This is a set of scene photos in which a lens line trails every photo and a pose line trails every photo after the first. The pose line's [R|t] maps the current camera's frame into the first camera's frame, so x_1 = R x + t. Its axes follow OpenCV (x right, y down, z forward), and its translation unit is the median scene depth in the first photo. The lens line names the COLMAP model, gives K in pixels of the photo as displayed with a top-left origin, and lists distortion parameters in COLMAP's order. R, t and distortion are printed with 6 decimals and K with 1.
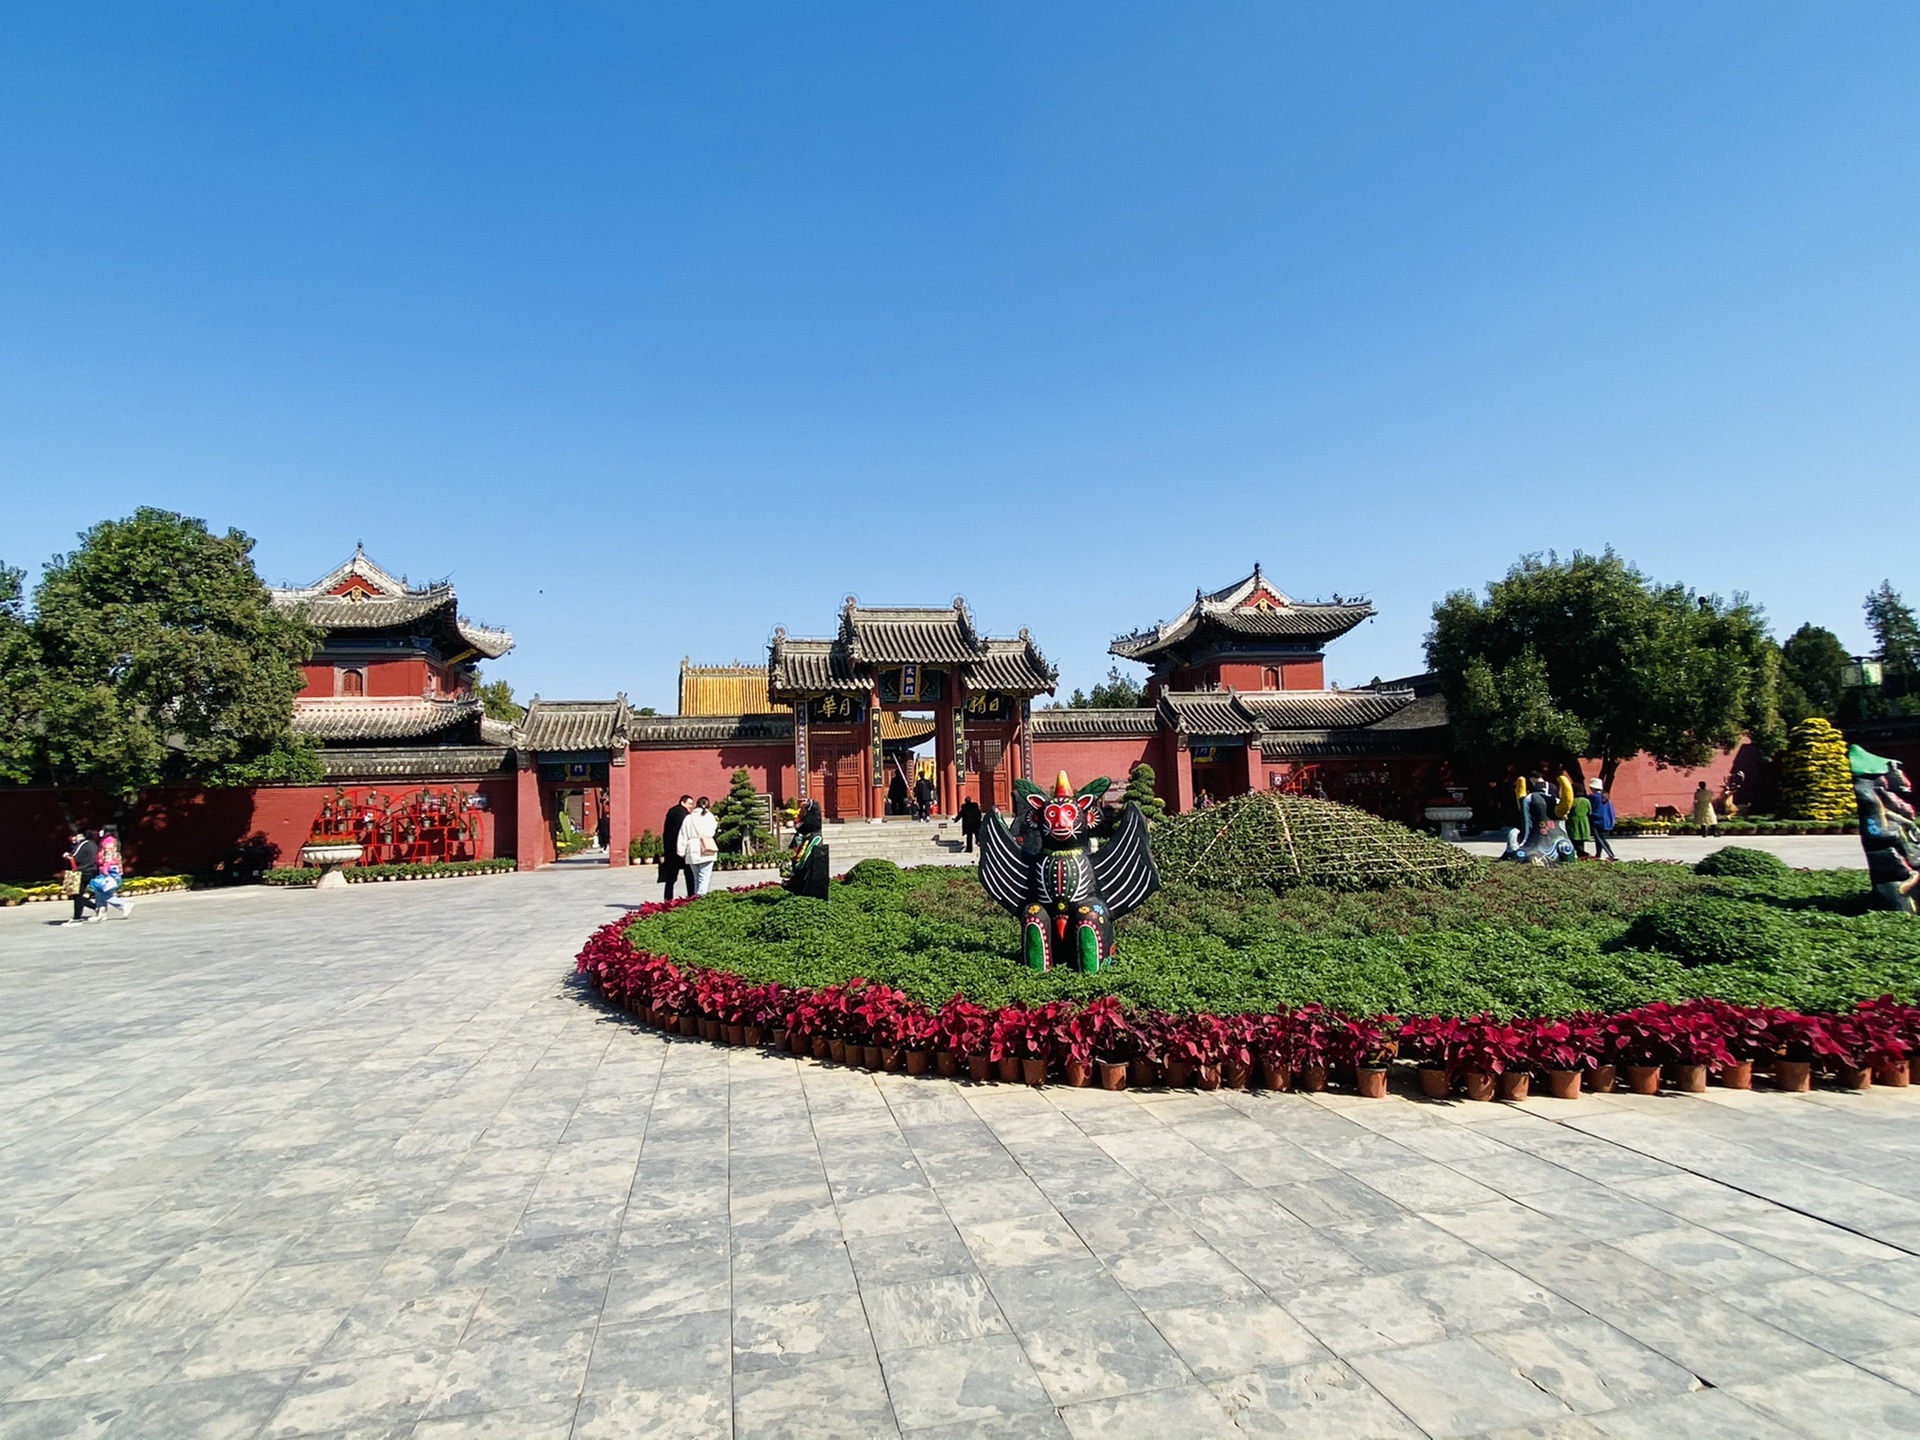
lens RADIAL K [[1032.7, 0, 950.3], [0, 1032.7, 726.3], [0, 0, 1]] dist [0.035038, -0.027349]
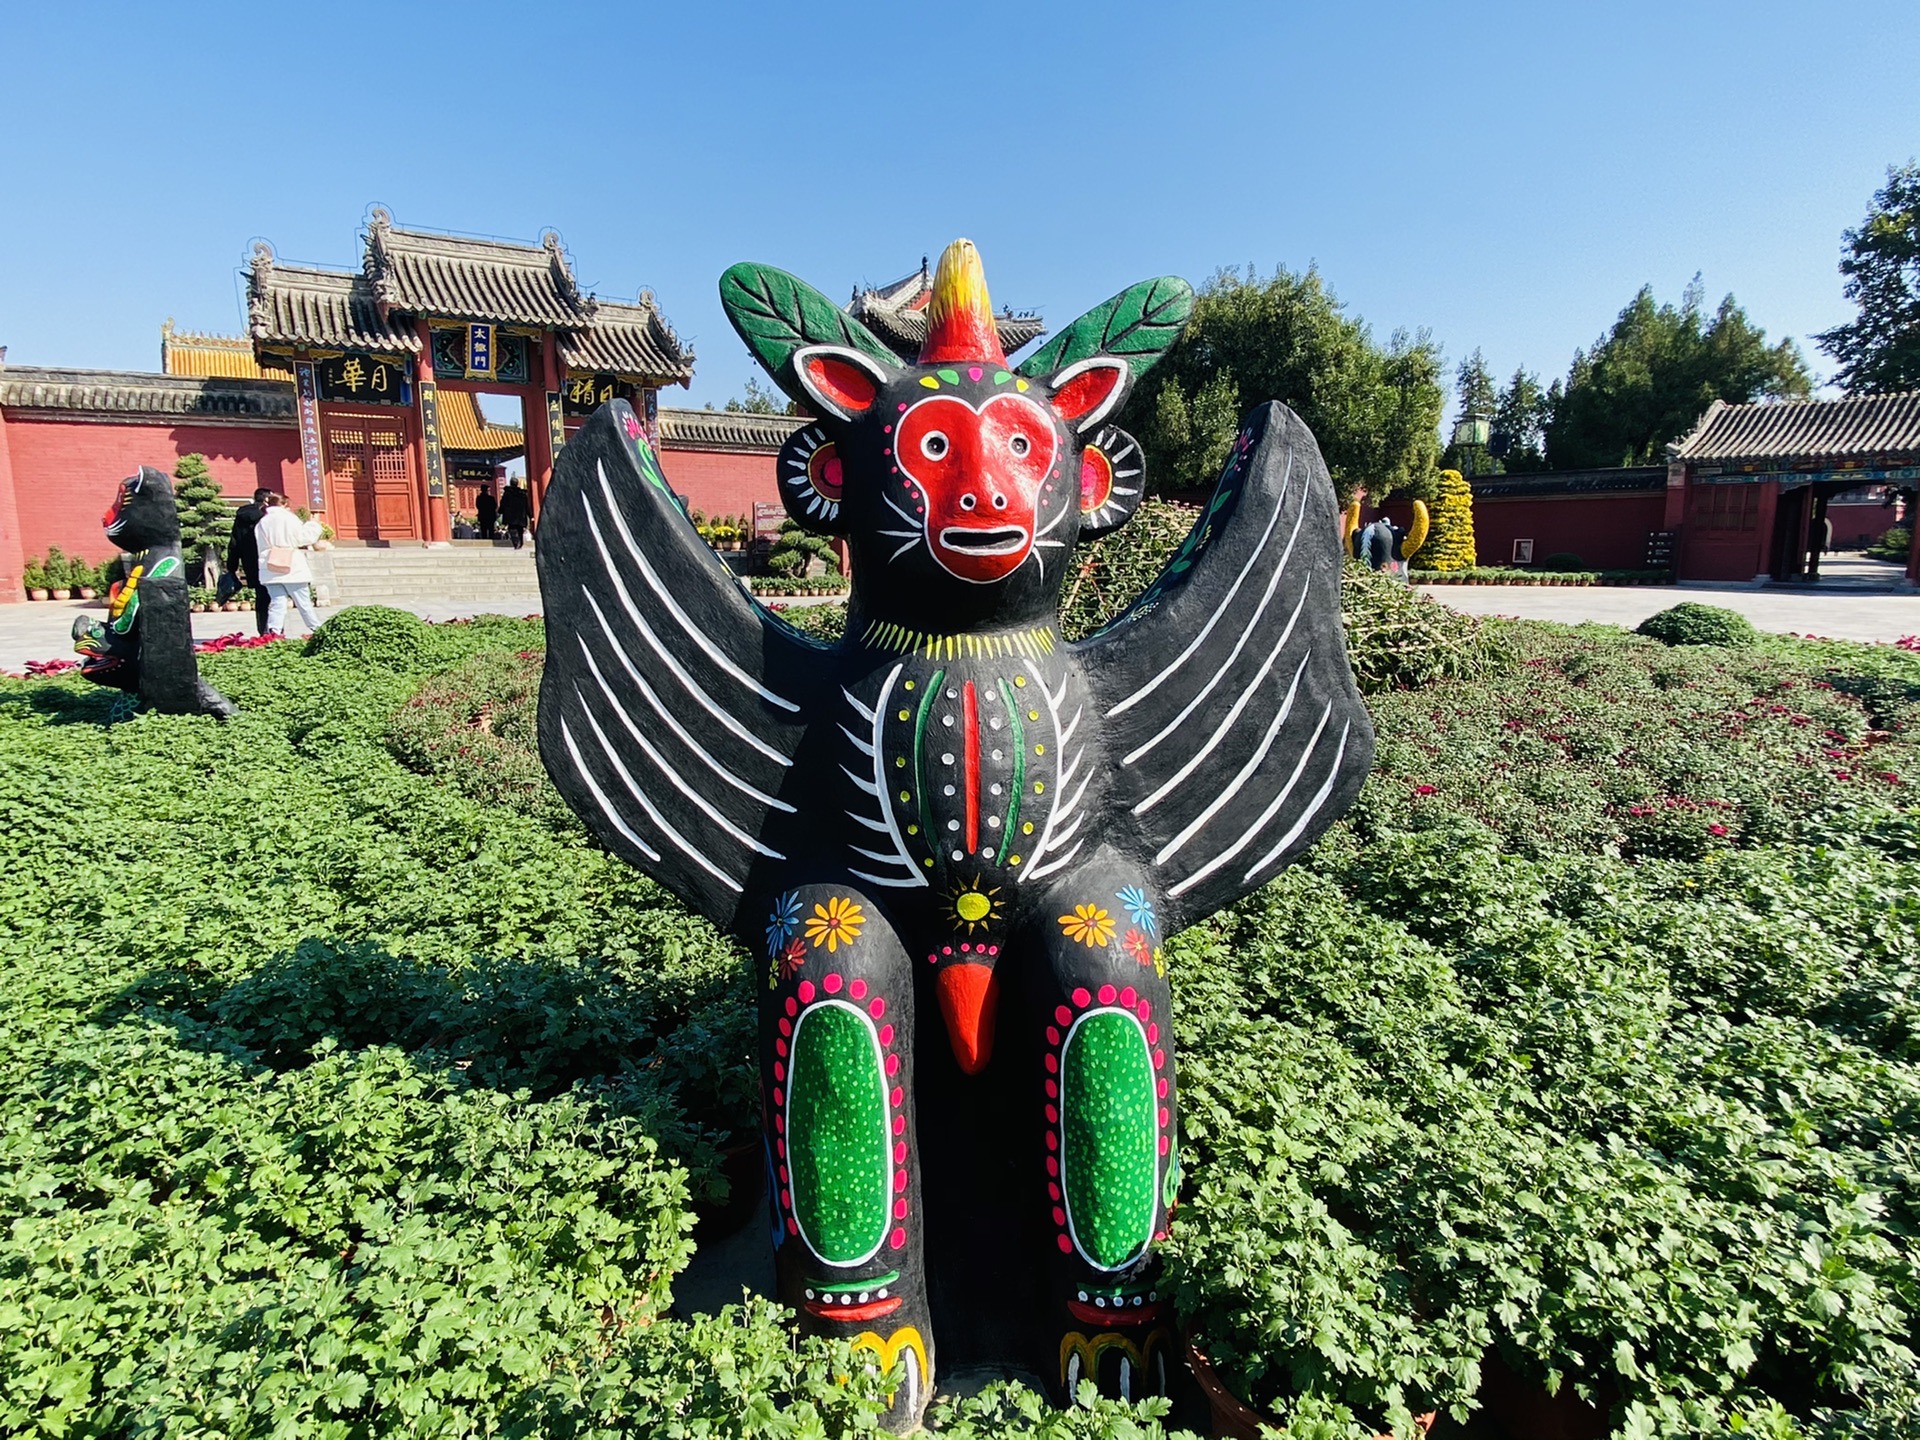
lens RADIAL K [[1032.7, 0, 940.3], [0, 1032.7, 718.4], [0, 0, 1]] dist [0.035038, -0.027349]
pose [[0.939827, -0.026927, 0.340589, 0.007339], [-0.056087, 0.971205, 0.231550, 0.020235], [-0.337016, -0.236720, 0.911254, 0.183052]]
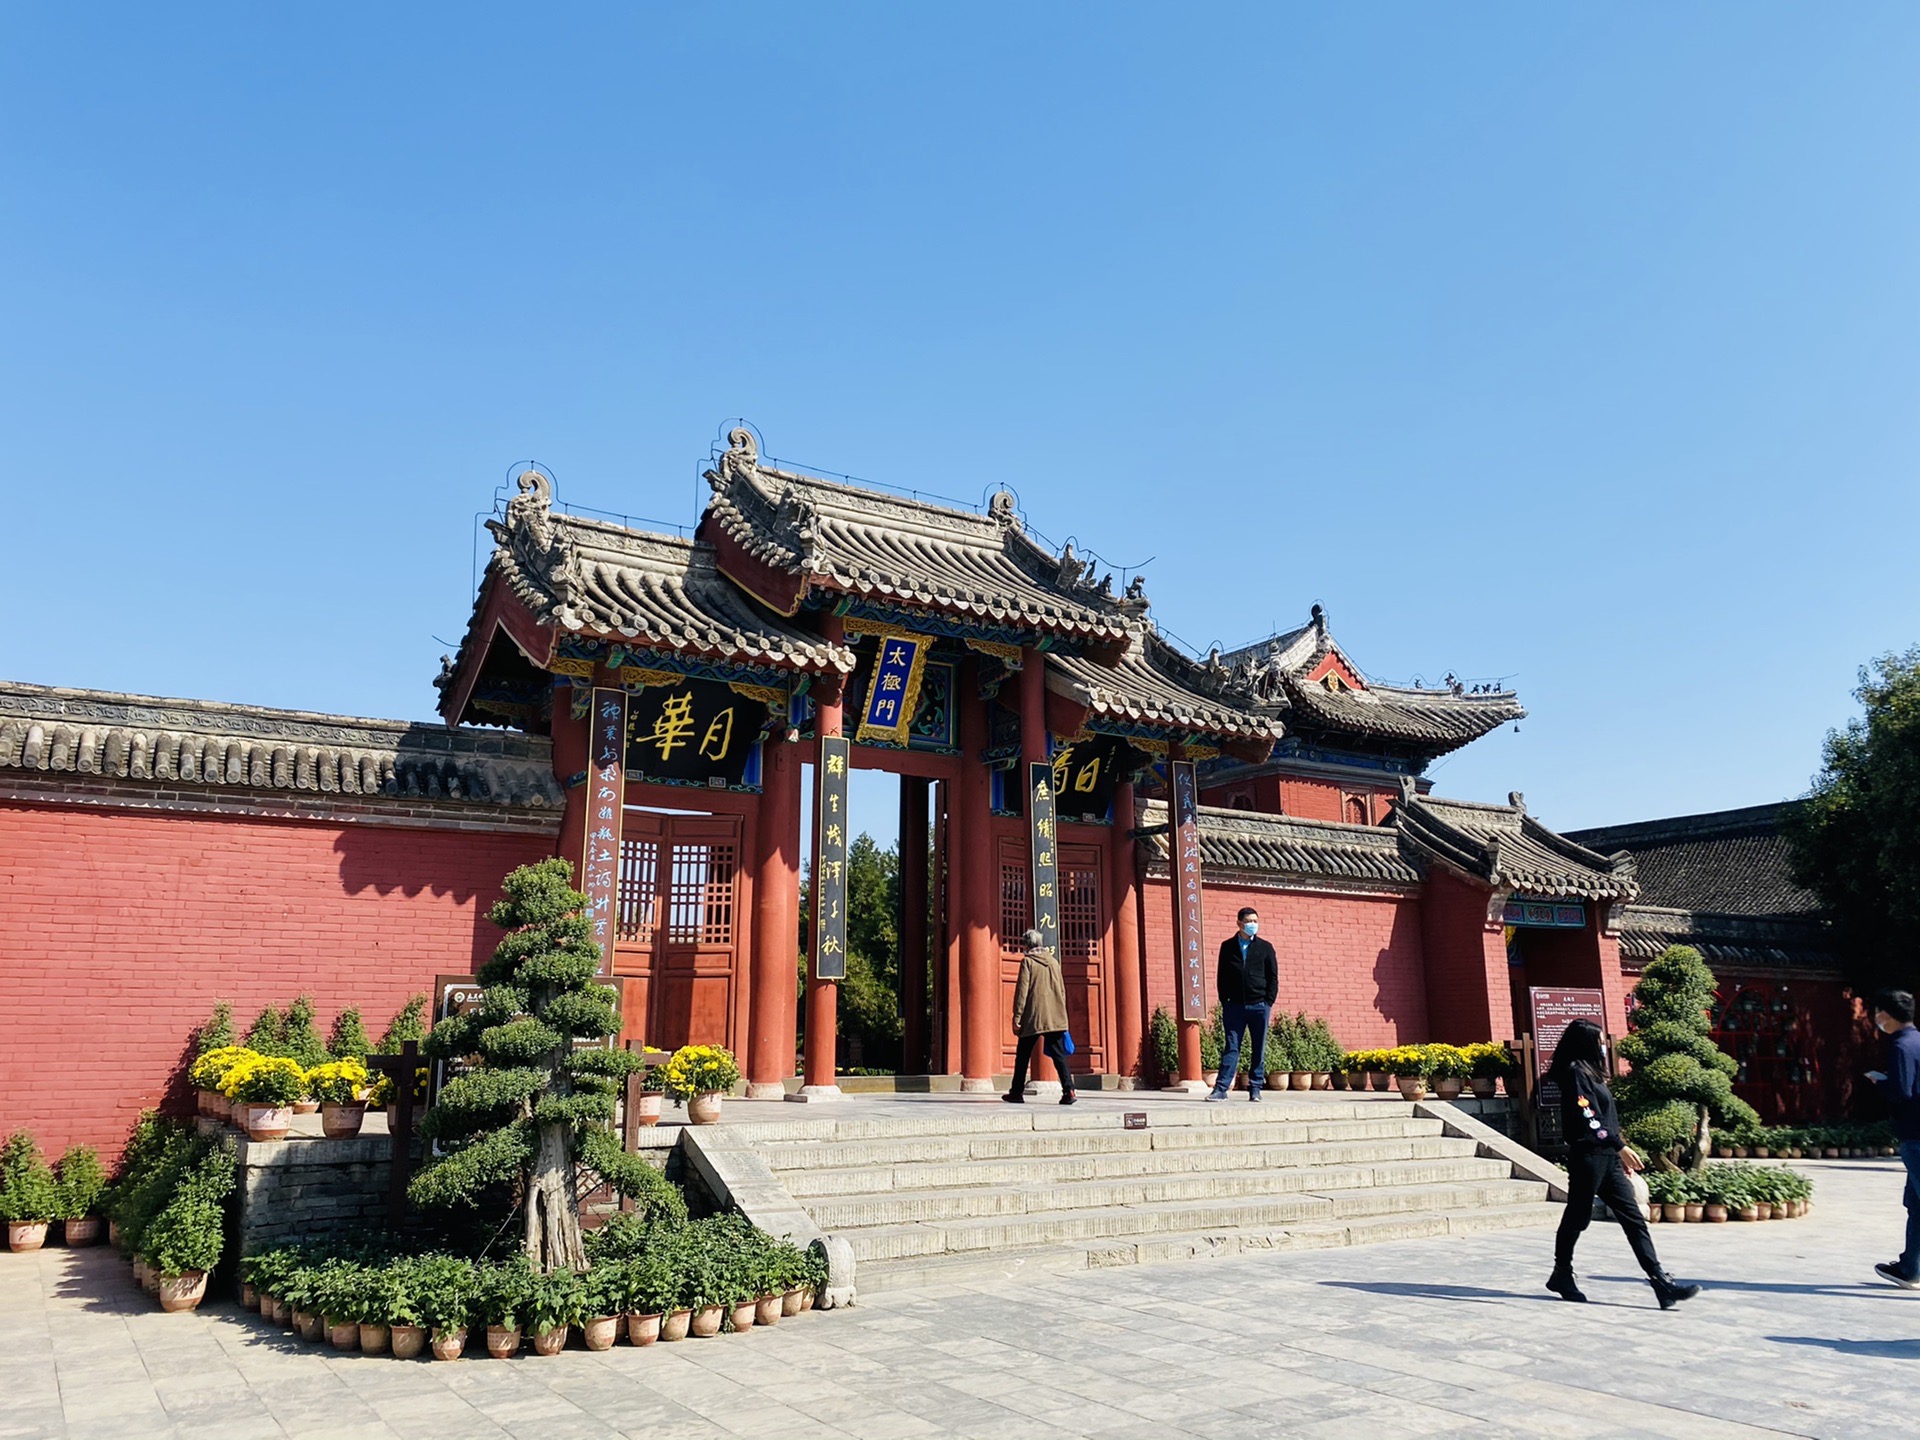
lens RADIAL K [[1456.7, 0, 974.3], [0, 1456.7, 702.5], [0, 0, 1]] dist [0.079208, -0.034529]
pose [[0.930636, 0.110115, 0.348985, -0.192988], [-0.052551, 0.983983, -0.170340, 0.047354], [-0.362152, 0.140185, 0.921517, 0.548525]]
